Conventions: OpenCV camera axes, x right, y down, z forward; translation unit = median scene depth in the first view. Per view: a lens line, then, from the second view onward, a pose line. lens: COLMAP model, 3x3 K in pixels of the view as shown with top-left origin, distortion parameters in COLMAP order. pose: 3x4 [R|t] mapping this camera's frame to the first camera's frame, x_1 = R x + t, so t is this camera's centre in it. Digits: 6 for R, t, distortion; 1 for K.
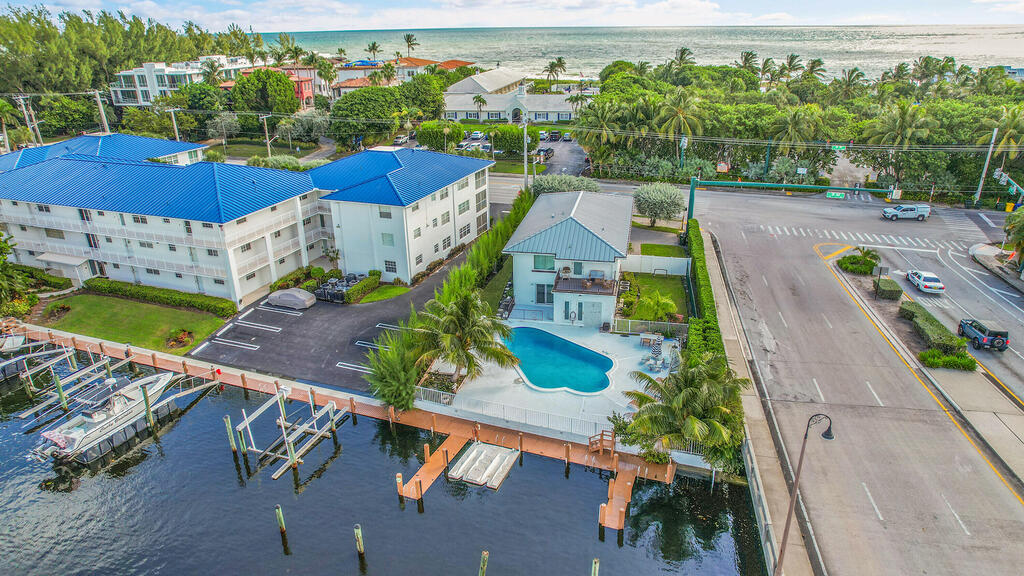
lens RADIAL K [[653.8, 0, 517.6], [0, 653.8, 291.0], [0, 0, 1]] dist [-0.079470, 0.075934]
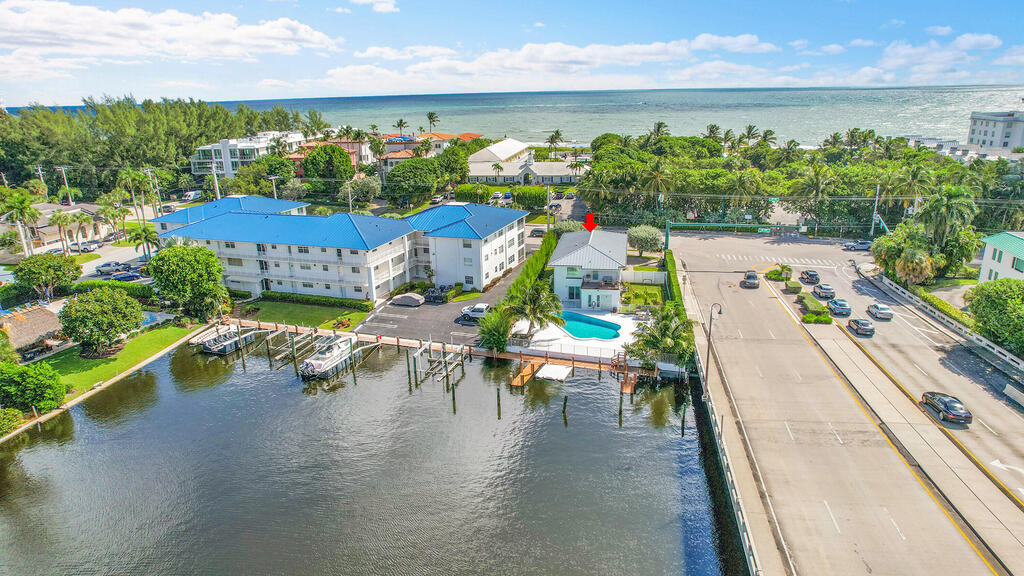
lens RADIAL K [[653.8, 0, 517.6], [0, 653.8, 291.0], [0, 0, 1]] dist [-0.079470, 0.075934]
pose [[0.999647, -0.015402, 0.021669, -0.116418], [0.017302, 0.995756, -0.090390, 0.126707], [-0.020185, 0.090733, 0.995671, -0.505413]]
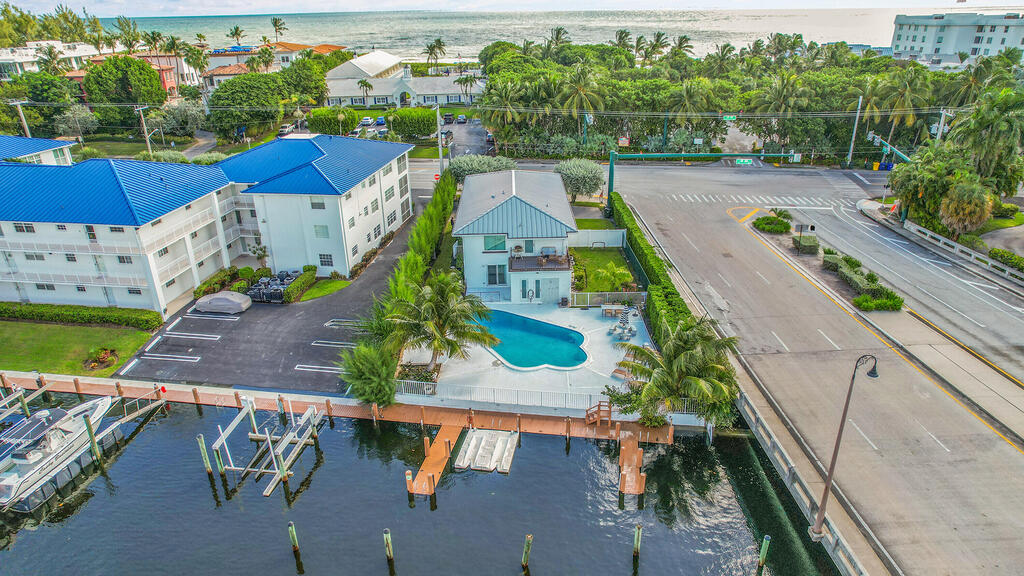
lens RADIAL K [[653.8, 0, 517.6], [0, 653.8, 291.0], [0, 0, 1]] dist [-0.079470, 0.075934]
pose [[0.977799, -0.086600, 0.190815, -0.107234], [0.082297, 0.996145, 0.030377, 0.001415], [-0.192710, -0.013999, 0.981156, 0.021838]]
